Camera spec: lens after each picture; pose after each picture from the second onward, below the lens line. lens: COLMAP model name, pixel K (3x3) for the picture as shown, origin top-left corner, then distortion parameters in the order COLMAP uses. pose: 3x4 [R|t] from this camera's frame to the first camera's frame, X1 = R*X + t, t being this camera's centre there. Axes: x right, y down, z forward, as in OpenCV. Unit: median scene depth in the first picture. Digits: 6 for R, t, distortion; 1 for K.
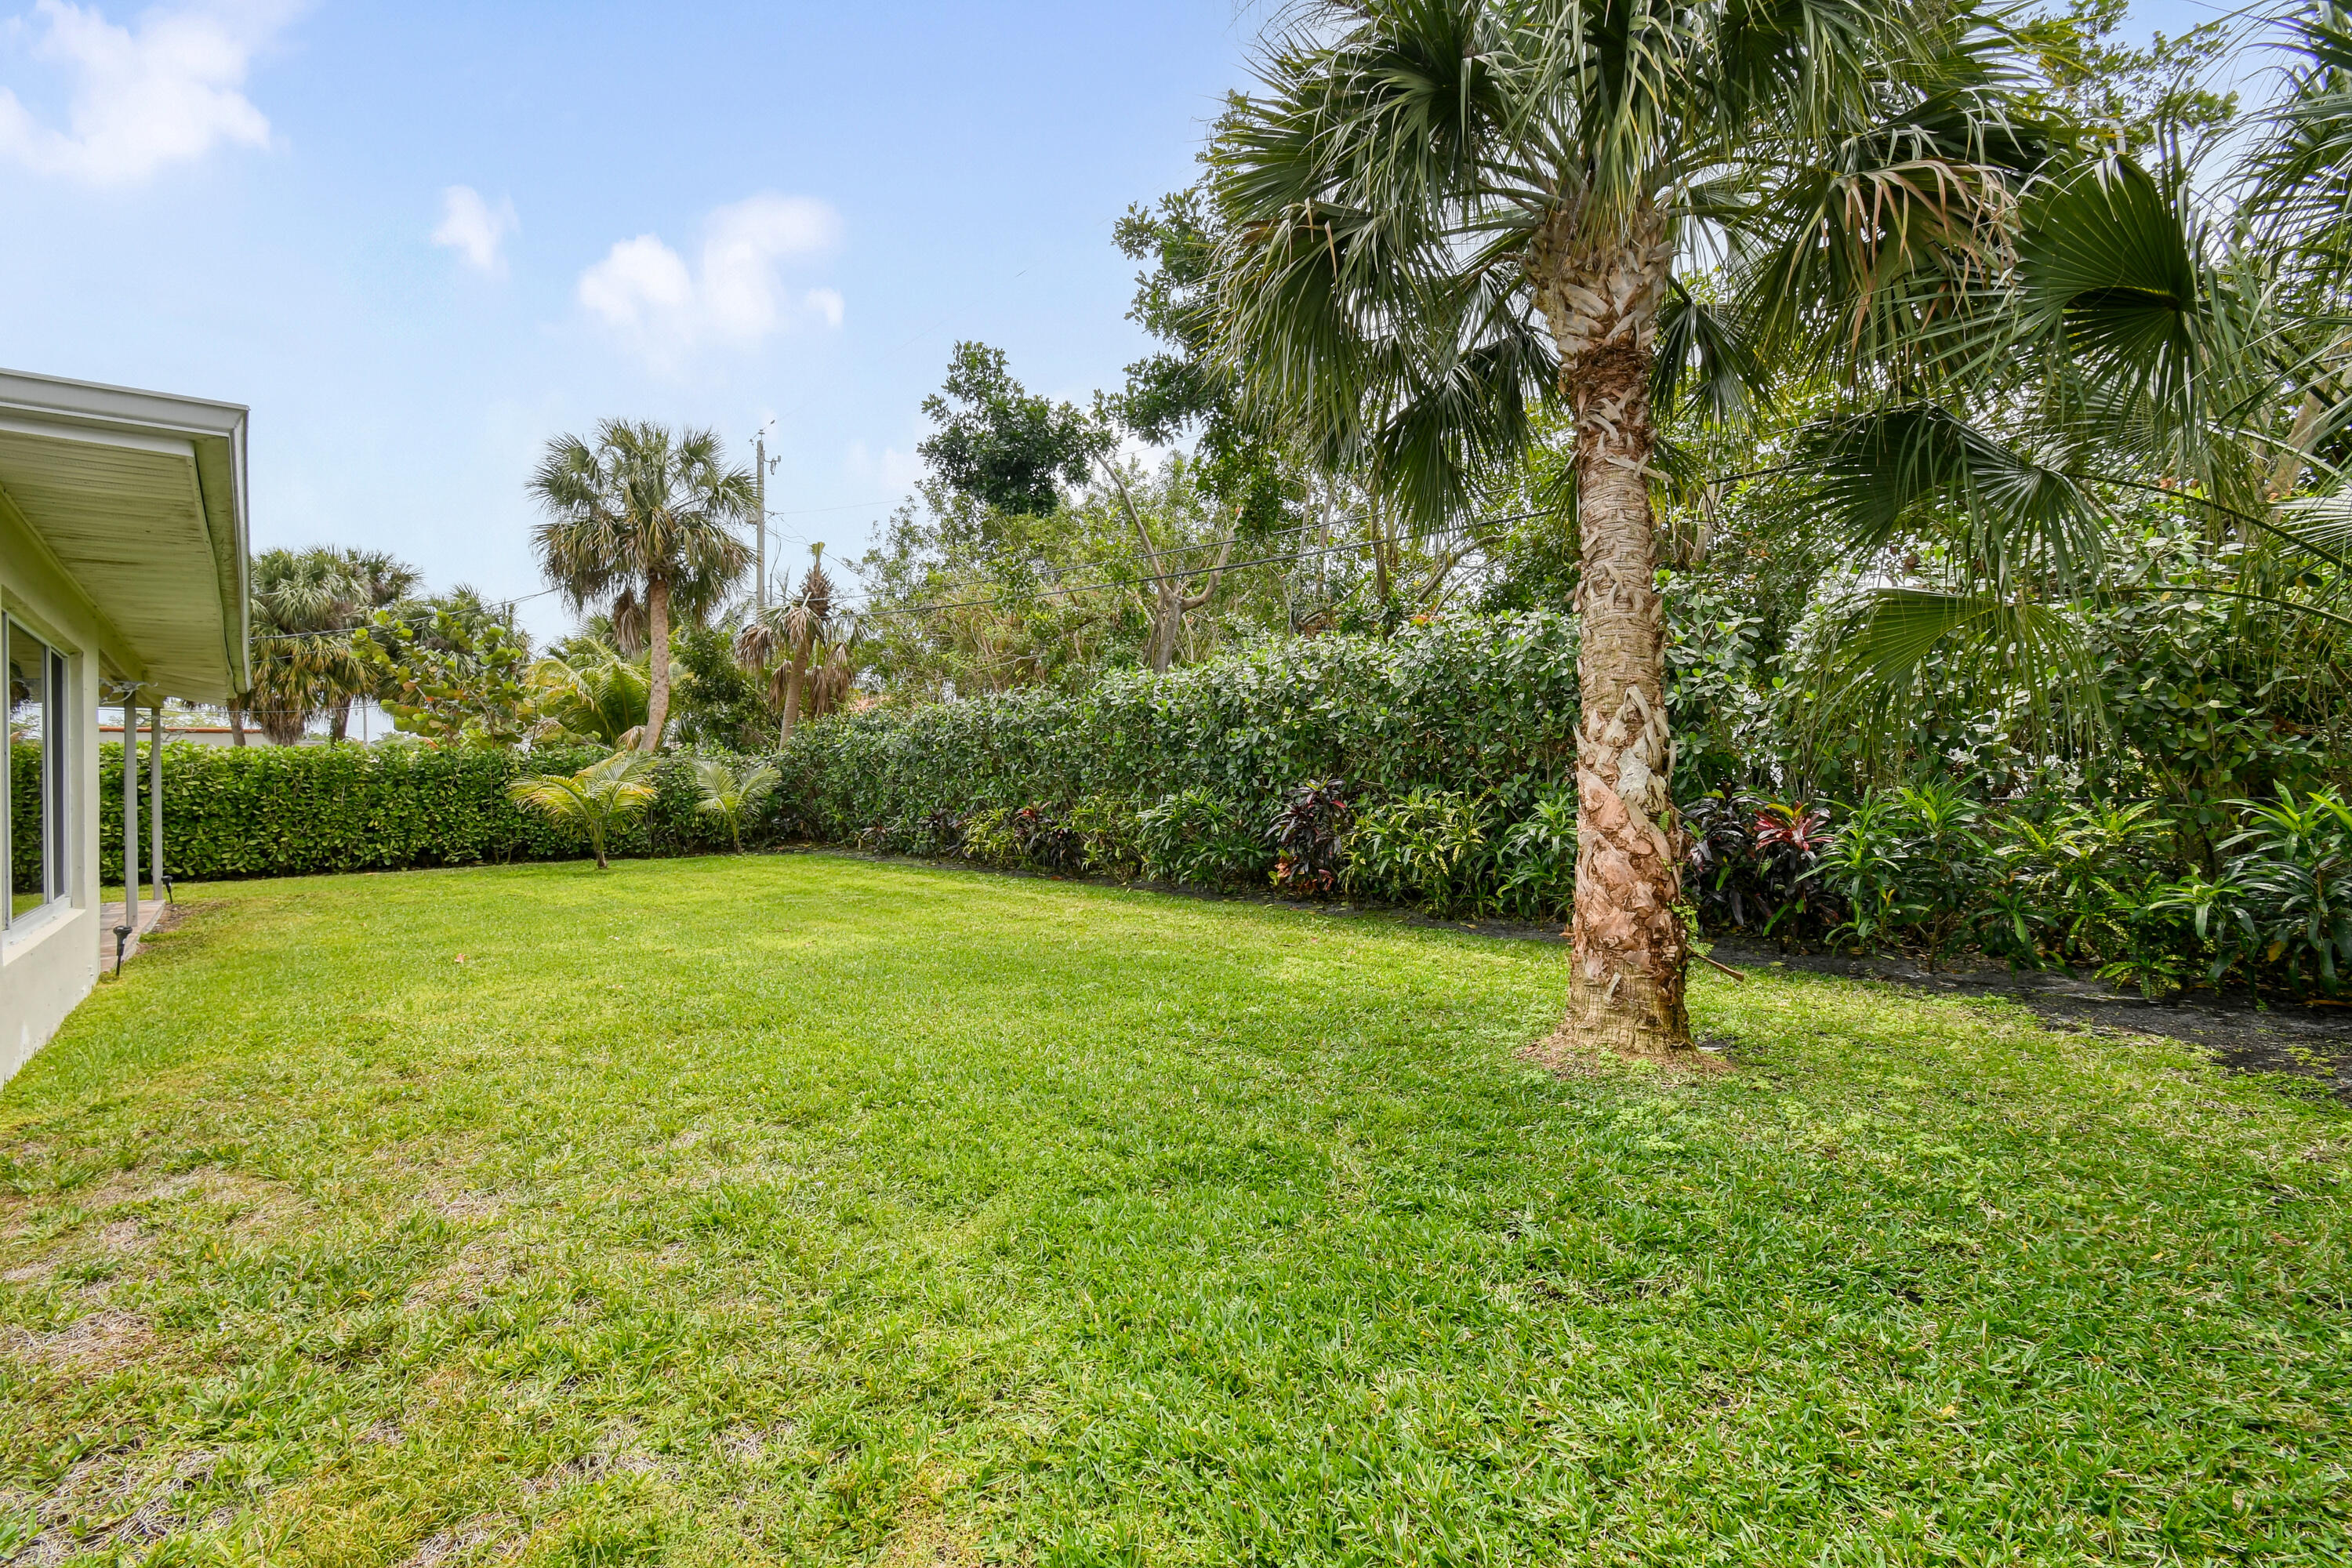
lens RADIAL K [[1055.2, 0, 1157.0], [0, 1055.2, 781.5], [0, 0, 1]] dist [-0.000830, 0.000725]
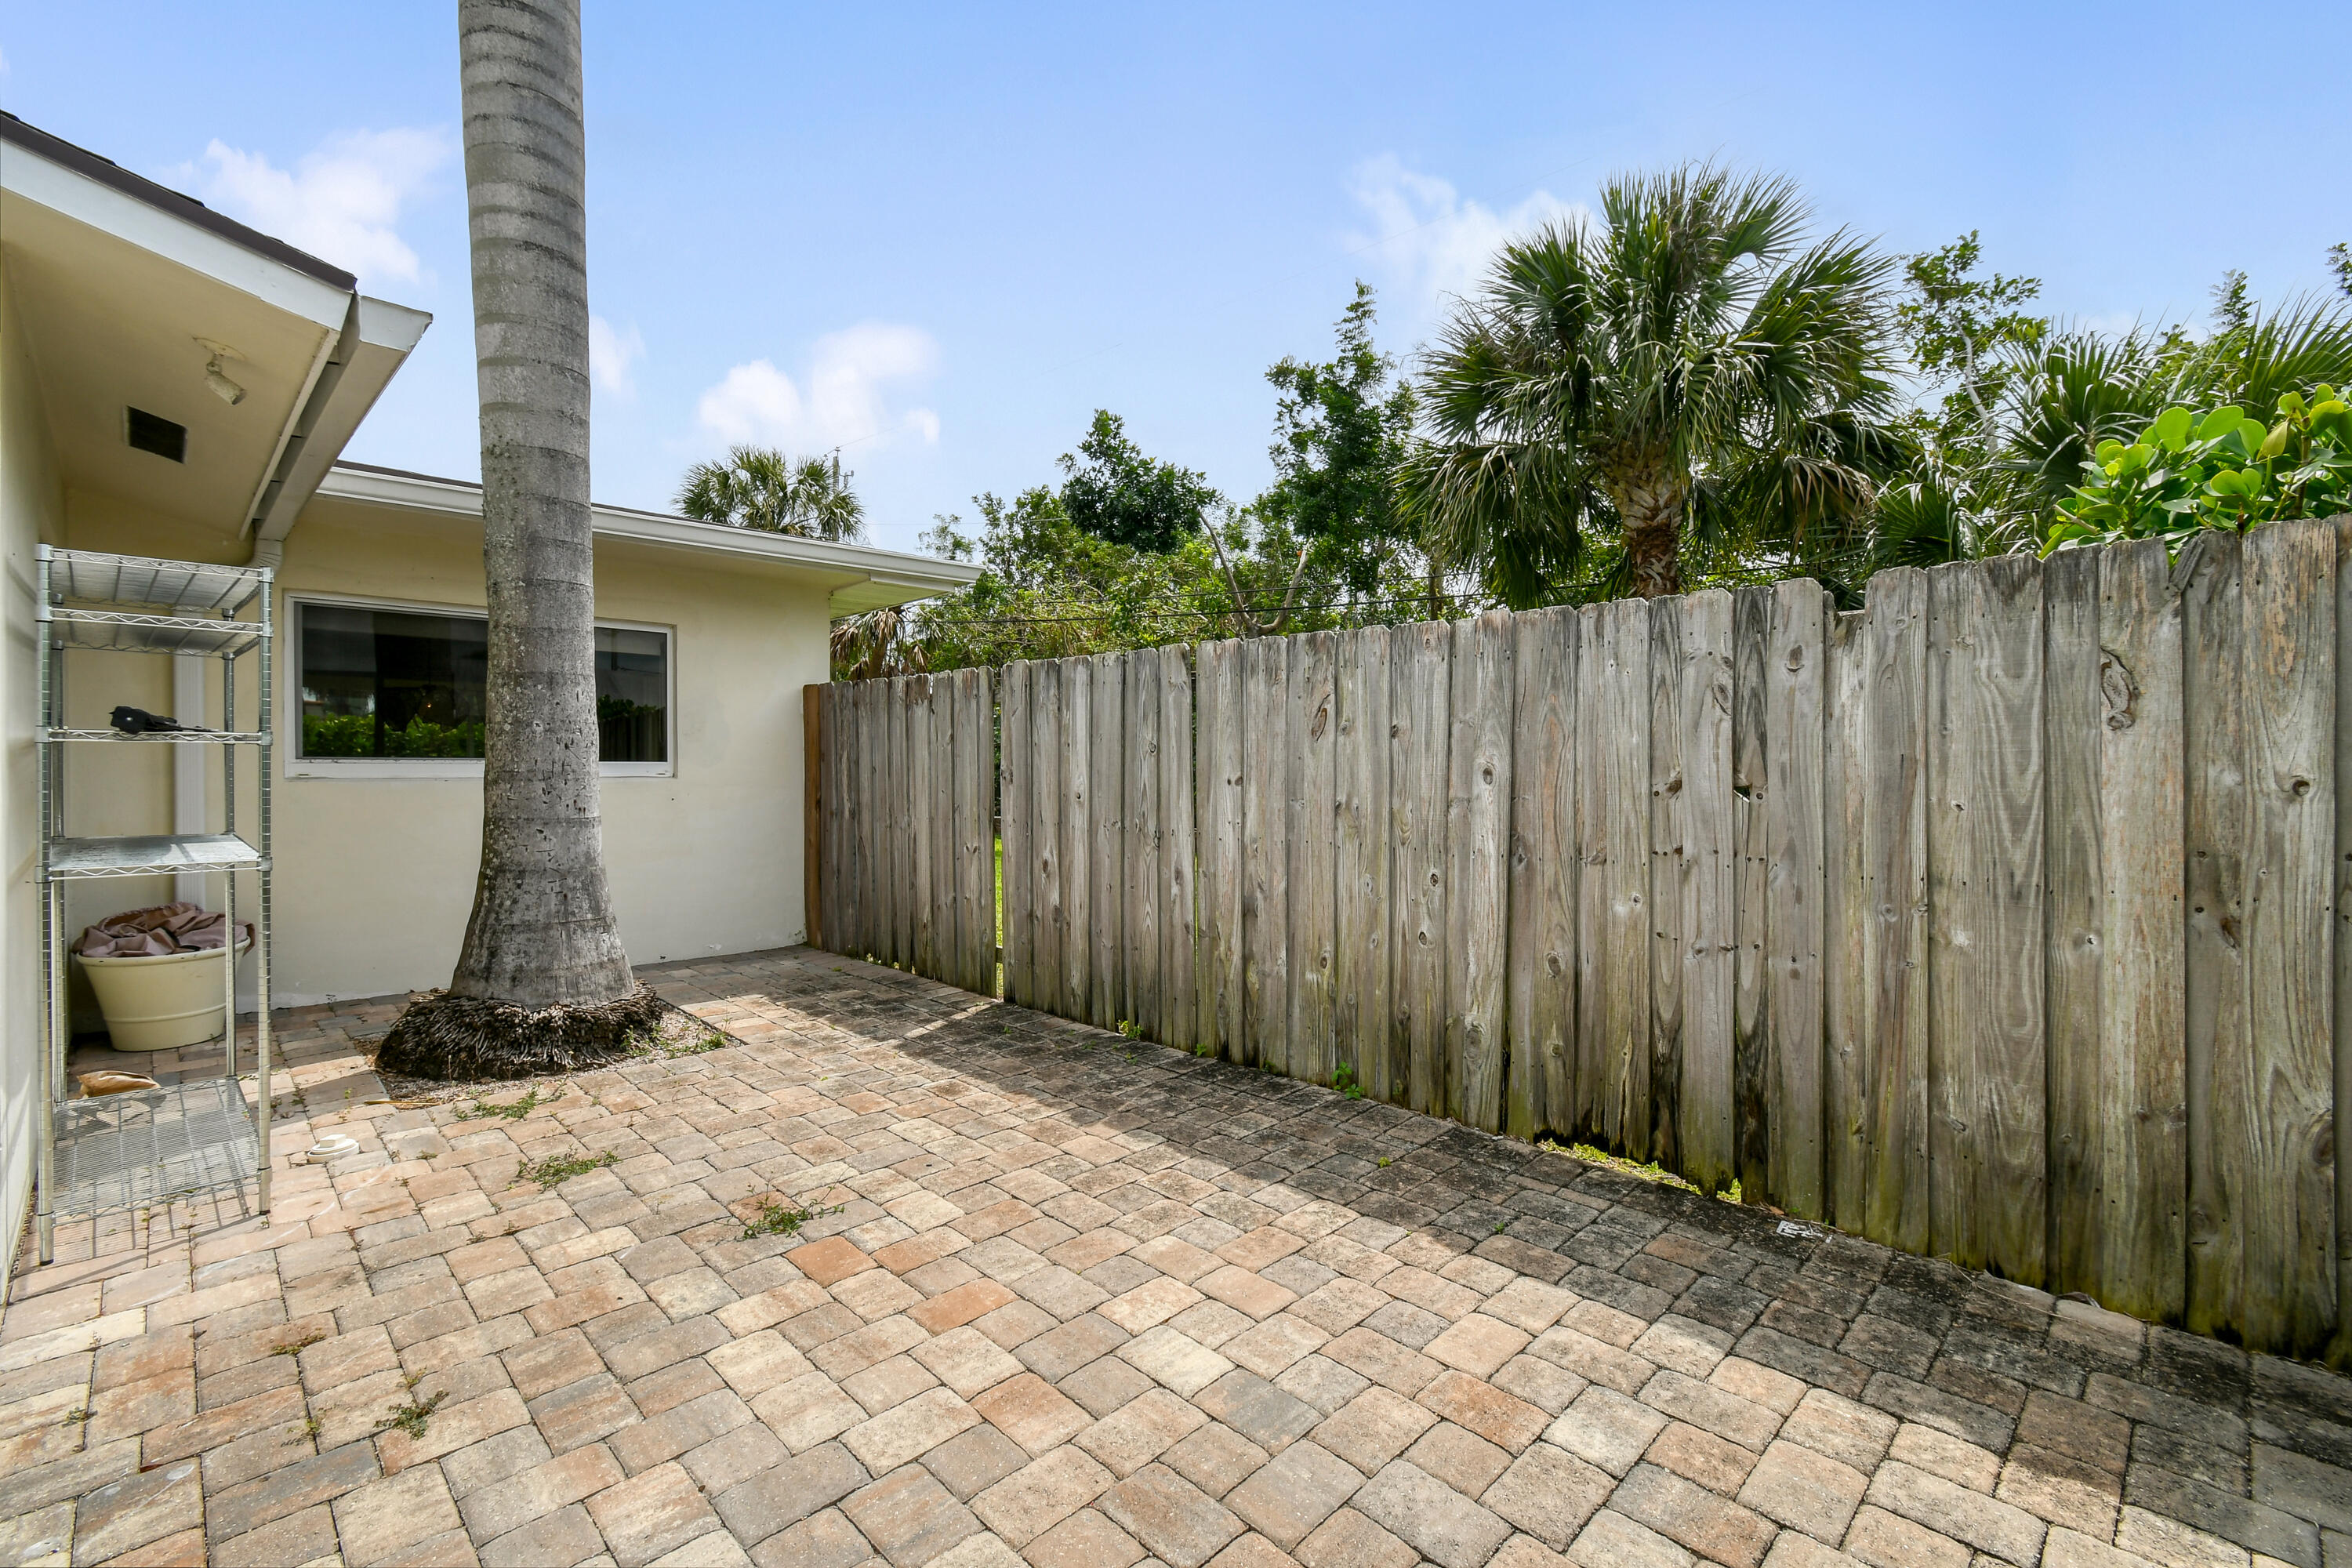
lens RADIAL K [[1055.2, 0, 1184.9], [0, 1055.2, 779.4], [0, 0, 1]] dist [-0.000830, 0.000725]
pose [[0.996844, 0.024911, 0.075370, -0.243263], [-0.025363, 0.999666, 0.005044, 0.001486], [-0.075219, -0.006940, 0.997143, -0.348886]]
